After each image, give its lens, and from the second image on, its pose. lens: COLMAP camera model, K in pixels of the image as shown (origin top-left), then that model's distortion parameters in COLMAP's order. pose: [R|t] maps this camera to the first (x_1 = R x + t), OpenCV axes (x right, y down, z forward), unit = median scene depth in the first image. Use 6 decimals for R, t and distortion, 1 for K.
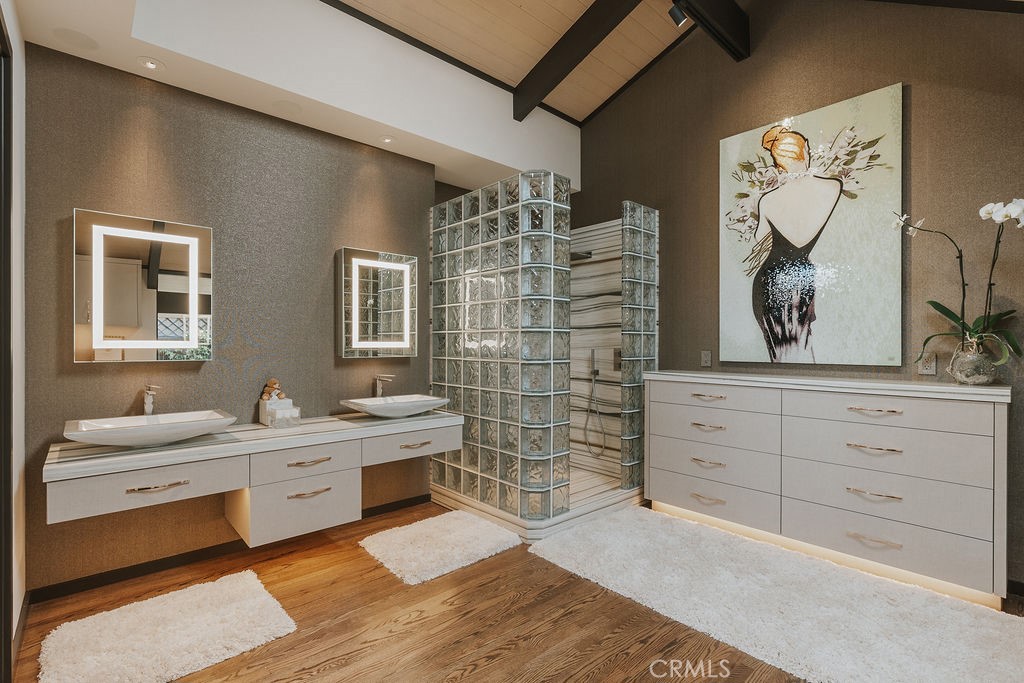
lens RADIAL K [[469.8, 0, 510.8], [0, 469.8, 339.3], [0, 0, 1]] dist [0.003669, 0.001108]
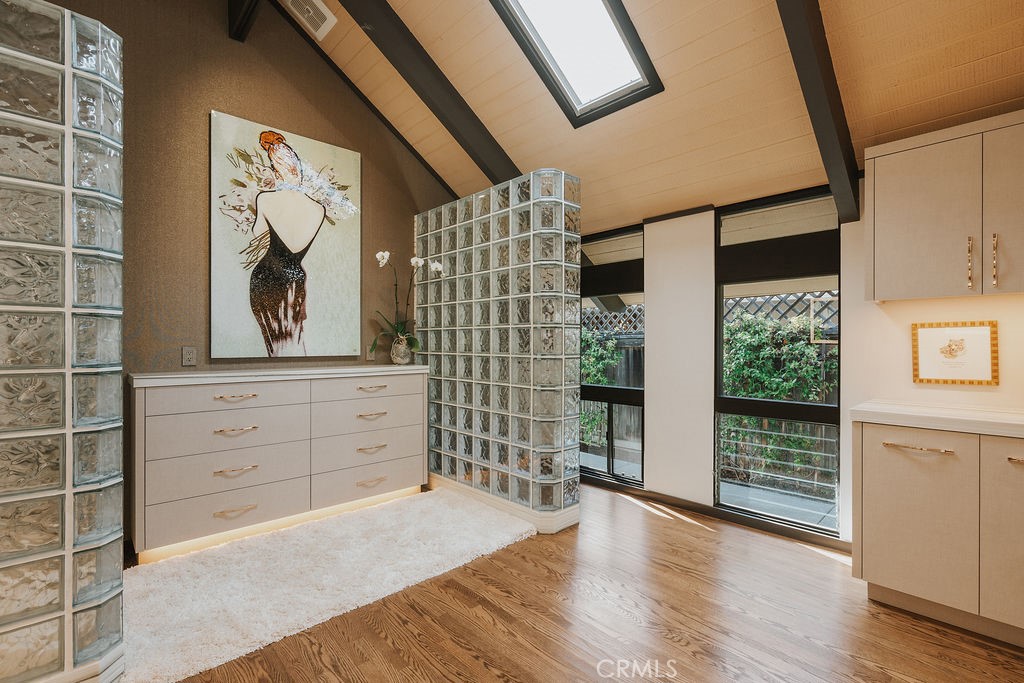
lens RADIAL K [[469.8, 0, 494.1], [0, 469.8, 336.2], [0, 0, 1]] dist [0.003669, 0.001108]
pose [[0.002526, 0.010036, 0.999946, -0.369435], [-0.012400, 0.999873, -0.010003, 0.005886], [-0.999920, -0.012375, 0.002650, 0.384988]]
